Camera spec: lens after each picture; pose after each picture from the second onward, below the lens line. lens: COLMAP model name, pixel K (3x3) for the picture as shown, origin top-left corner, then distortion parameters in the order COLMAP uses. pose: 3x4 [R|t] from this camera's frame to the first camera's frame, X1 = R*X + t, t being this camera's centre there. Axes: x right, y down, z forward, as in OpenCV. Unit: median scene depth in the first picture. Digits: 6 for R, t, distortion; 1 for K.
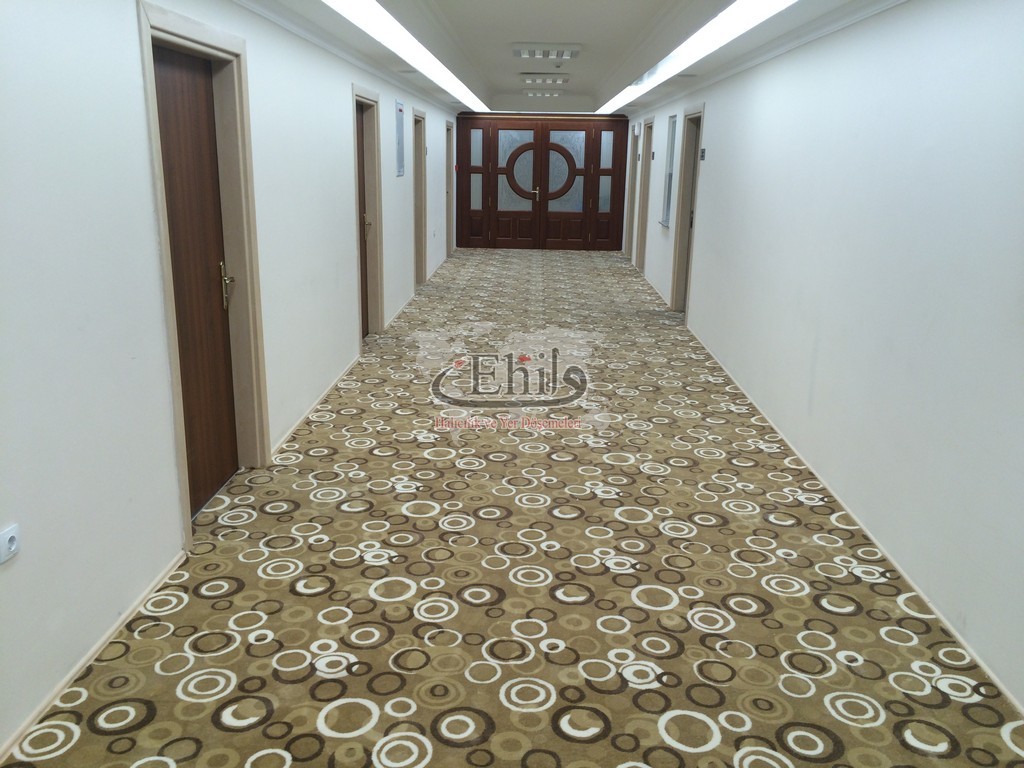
lens RADIAL K [[866.9, 0, 518.8], [0, 866.9, 387.4], [0, 0, 1]] dist [0.084865, -0.114052]
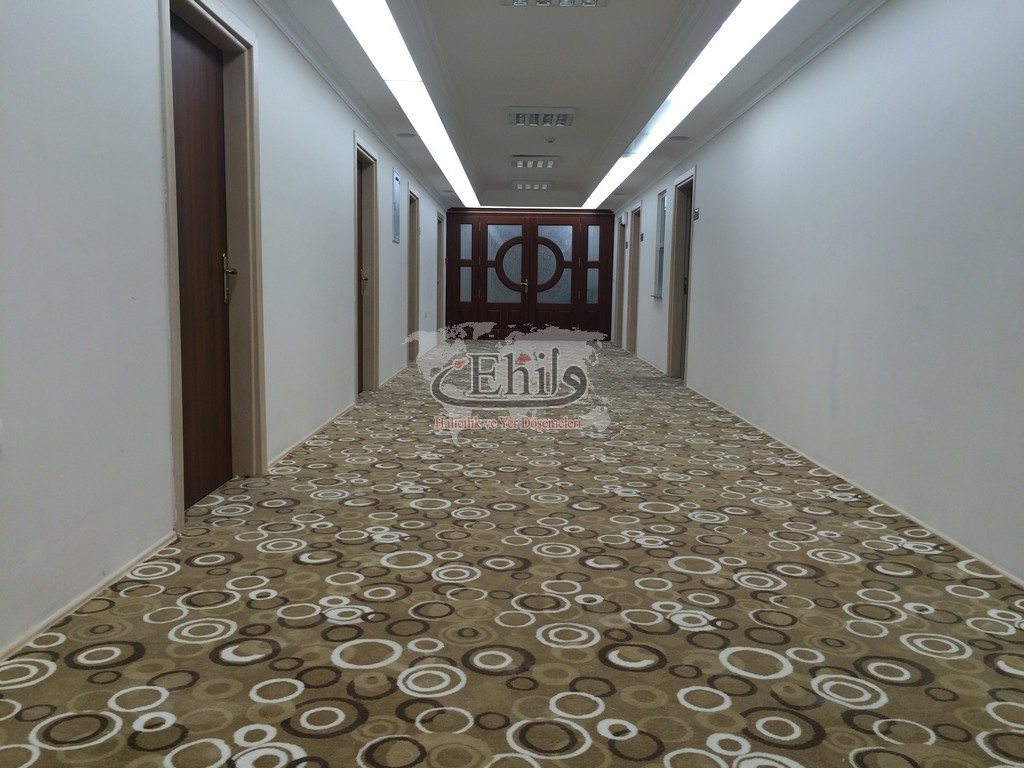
lens RADIAL K [[866.9, 0, 517.8], [0, 866.9, 392.5], [0, 0, 1]] dist [0.084865, -0.114052]
pose [[0.999747, -0.006987, 0.021389, -0.045283], [0.009972, 0.989705, -0.142776, 0.182773], [-0.020171, 0.142953, 0.989524, 0.071142]]
